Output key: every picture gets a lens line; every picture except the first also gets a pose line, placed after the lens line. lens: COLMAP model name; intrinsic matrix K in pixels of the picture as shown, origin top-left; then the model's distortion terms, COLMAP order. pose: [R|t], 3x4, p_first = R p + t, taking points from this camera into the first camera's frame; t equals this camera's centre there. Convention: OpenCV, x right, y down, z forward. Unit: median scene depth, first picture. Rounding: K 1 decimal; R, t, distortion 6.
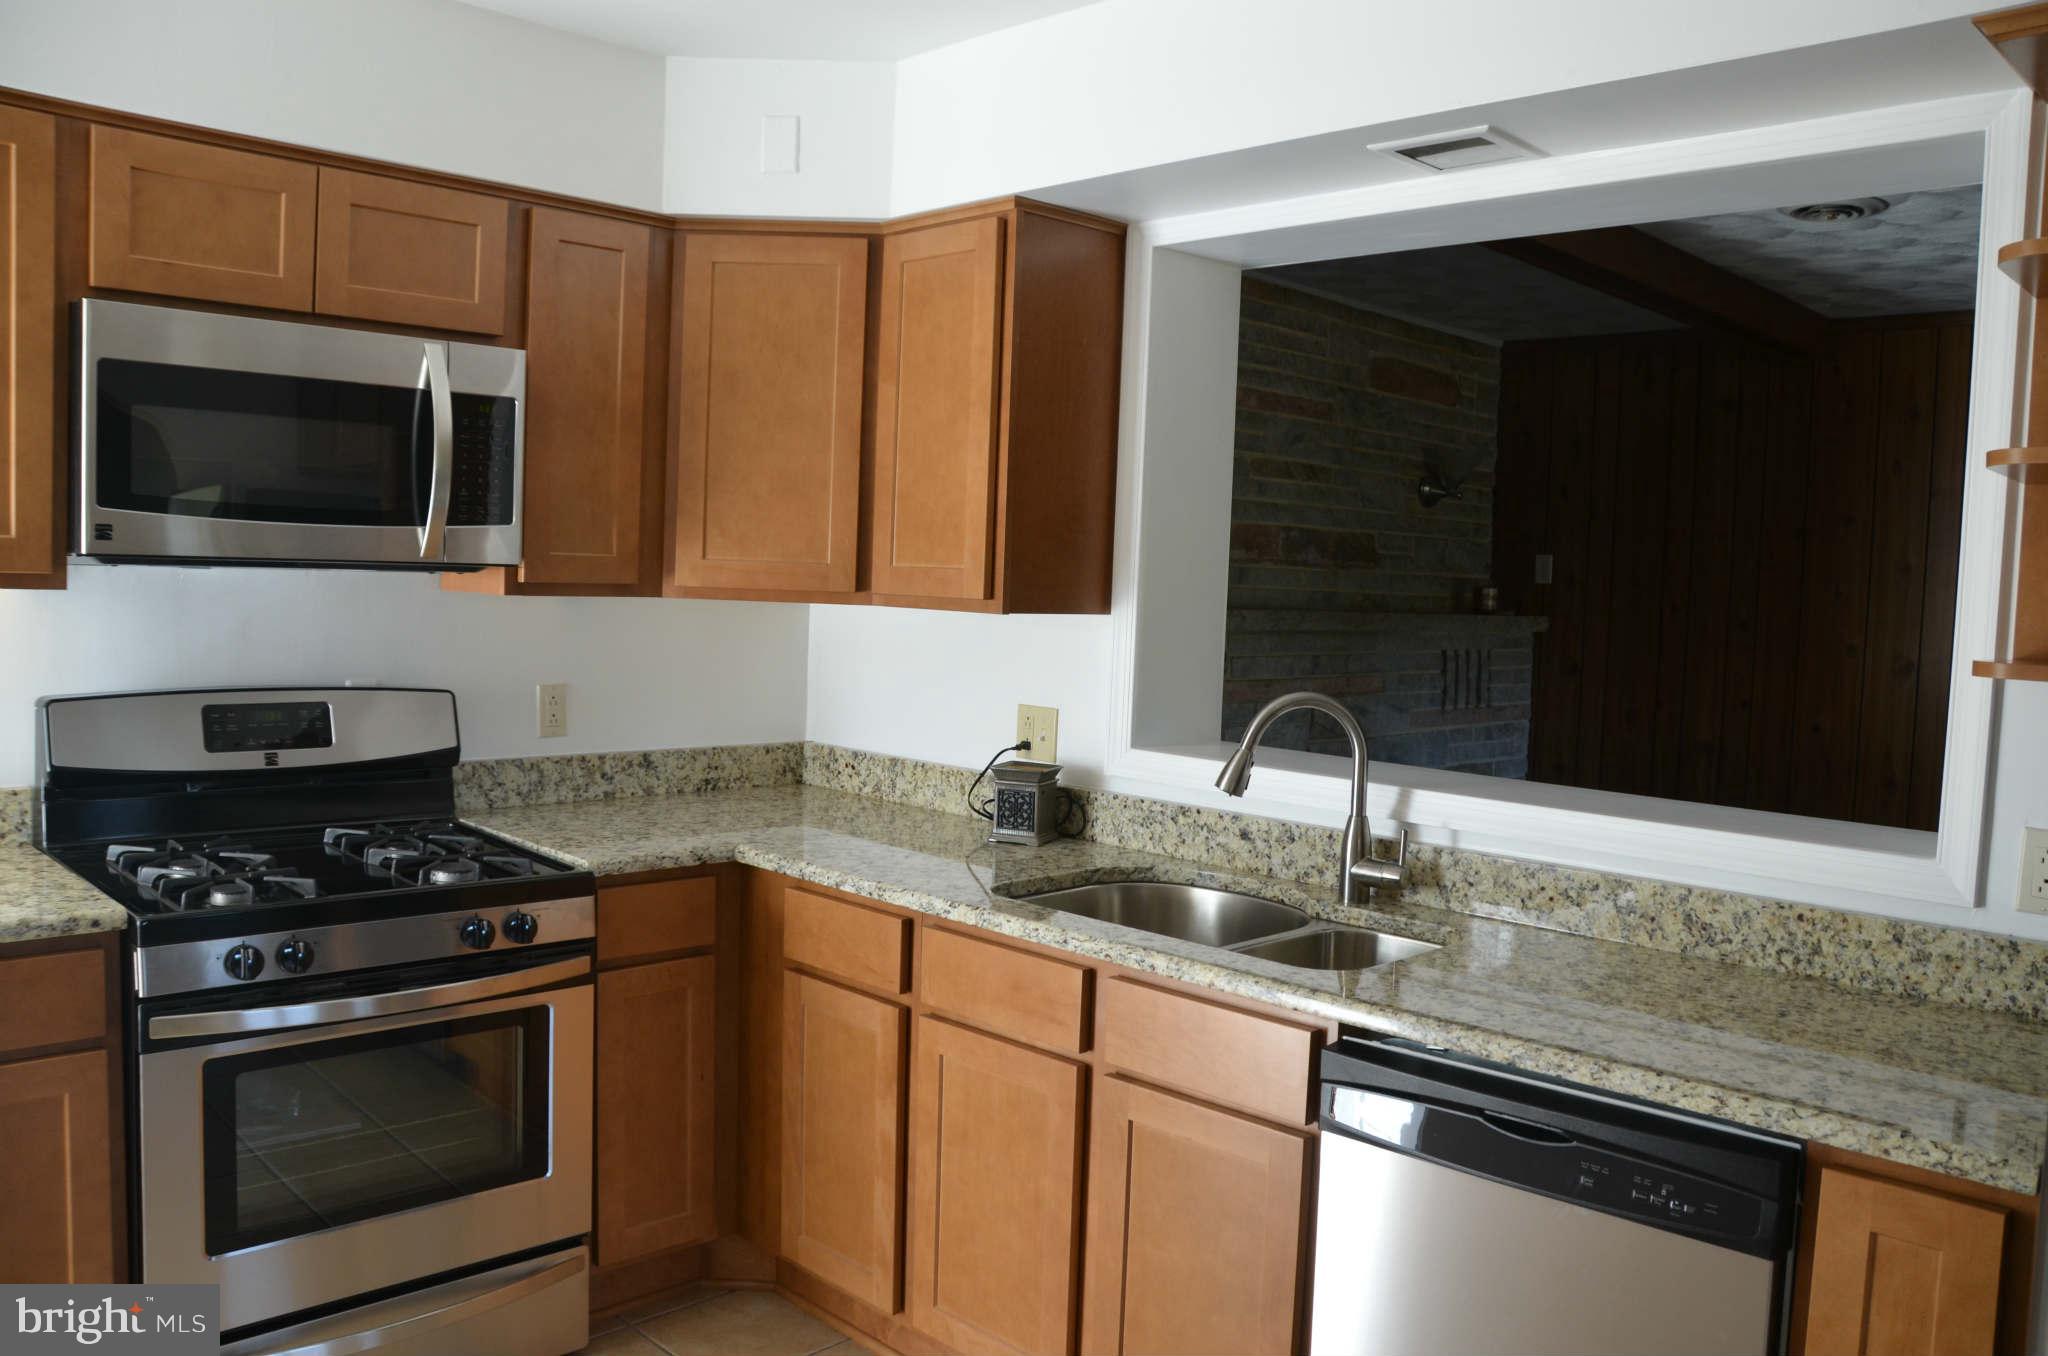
lens RADIAL K [[1595.8, 0, 1037.4], [0, 1595.8, 682.3], [0, 0, 1]] dist [-0.161859, 0.114984]
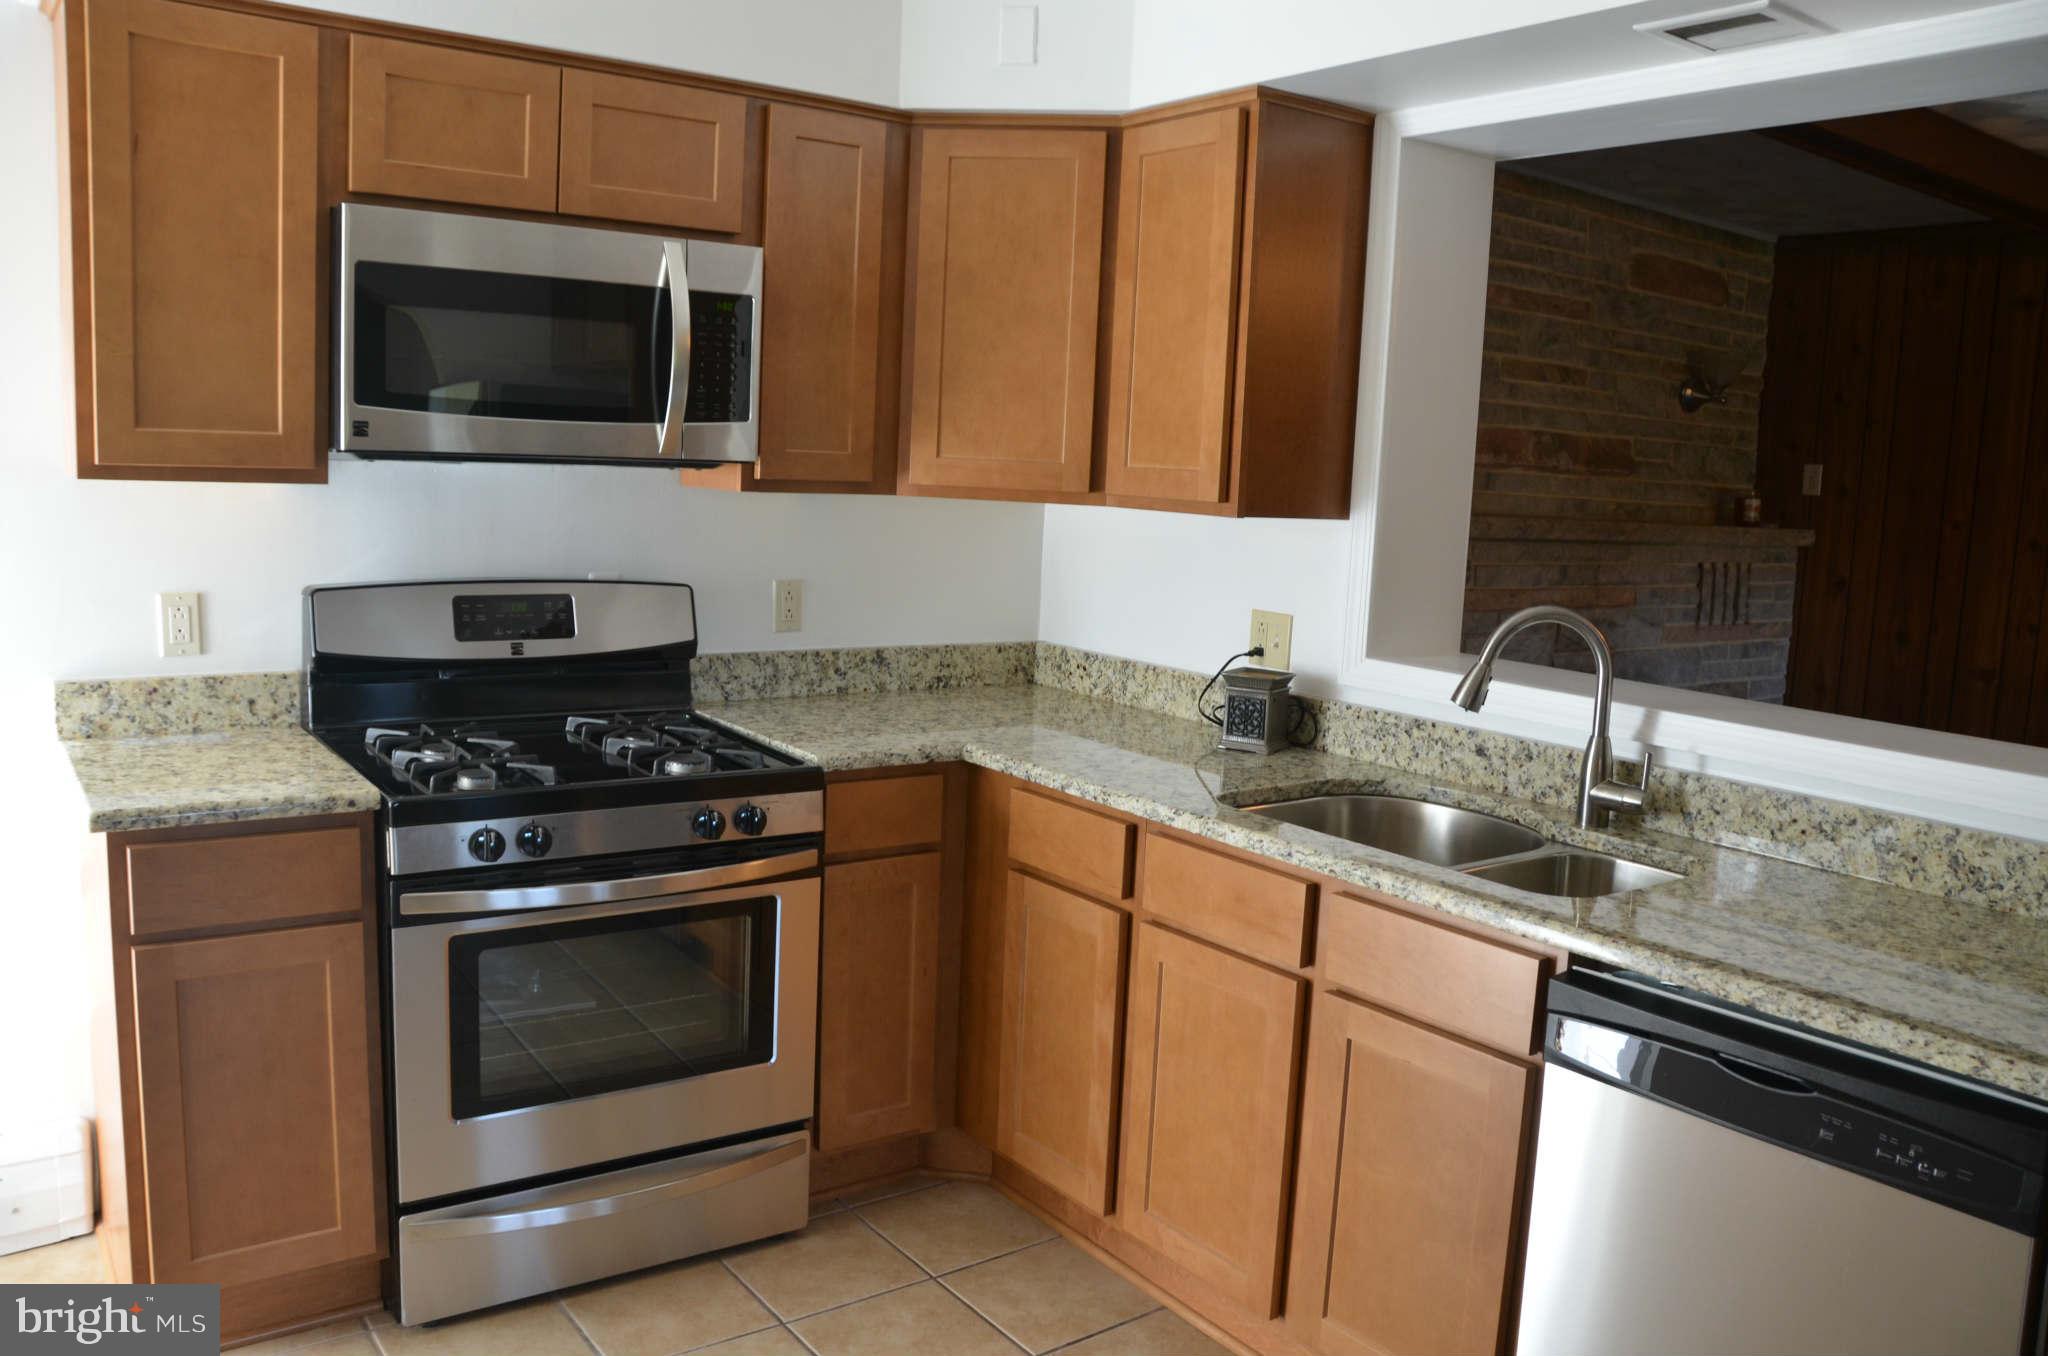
lens RADIAL K [[1595.8, 0, 1037.4], [0, 1595.8, 682.3], [0, 0, 1]] dist [-0.161859, 0.114984]
pose [[0.988390, 0.029181, -0.149107, 0.005526], [-0.019614, 0.997677, 0.065232, -0.003344], [0.150664, -0.061550, 0.986667, 0.013231]]
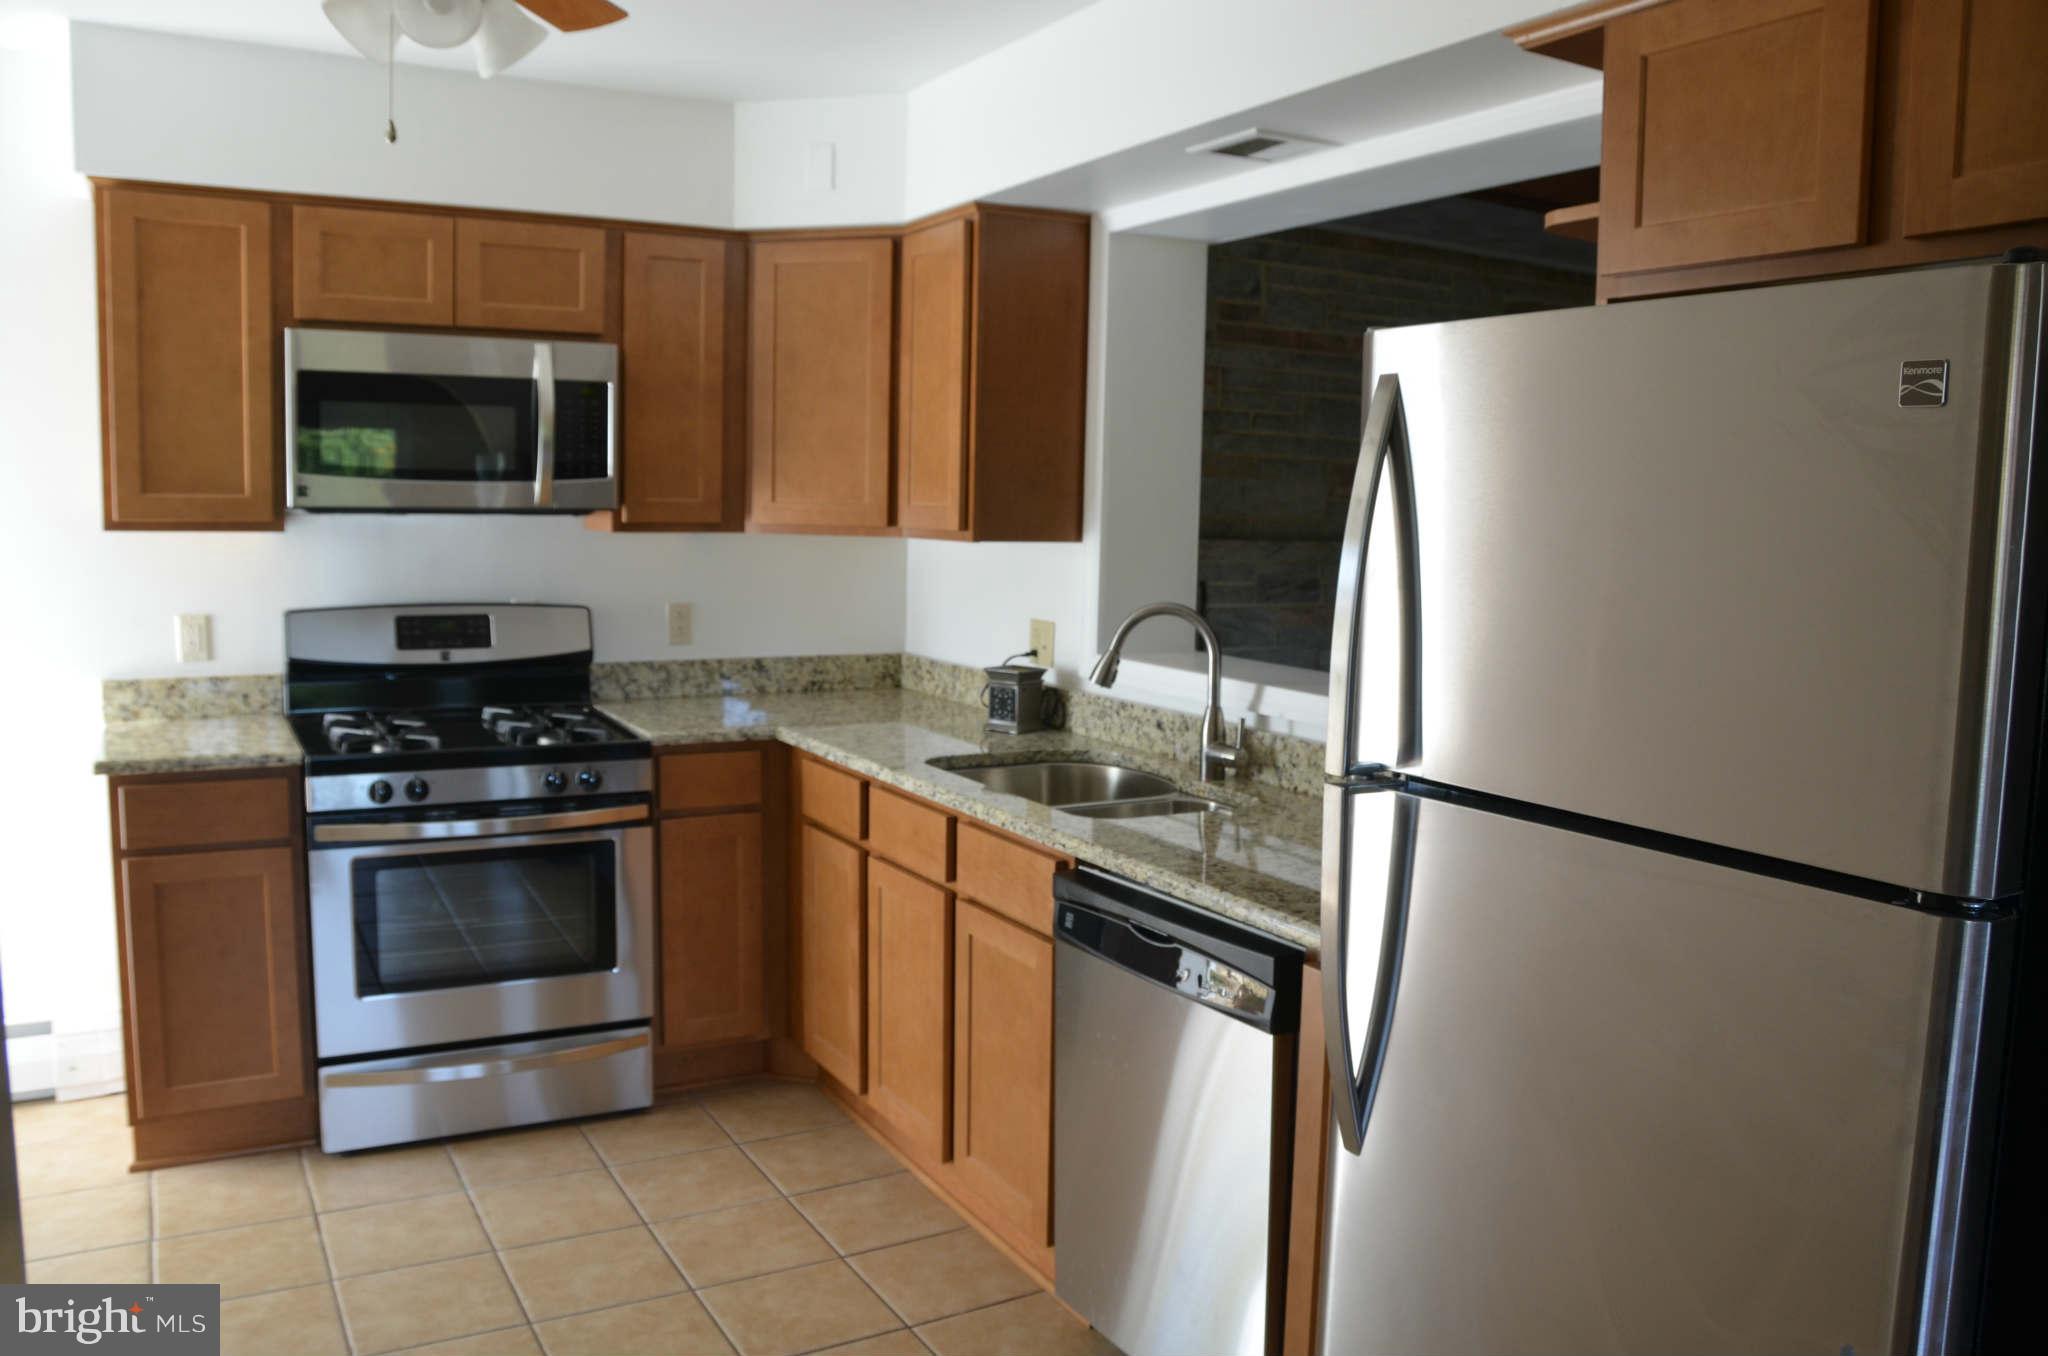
lens RADIAL K [[1595.8, 0, 1037.4], [0, 1595.8, 682.3], [0, 0, 1]] dist [-0.161859, 0.114984]
pose [[0.964018, 0.013402, -0.265498, 0.370312], [-0.003887, 0.999332, 0.036332, 0.021111], [0.265808, -0.033993, 0.963427, -0.184463]]
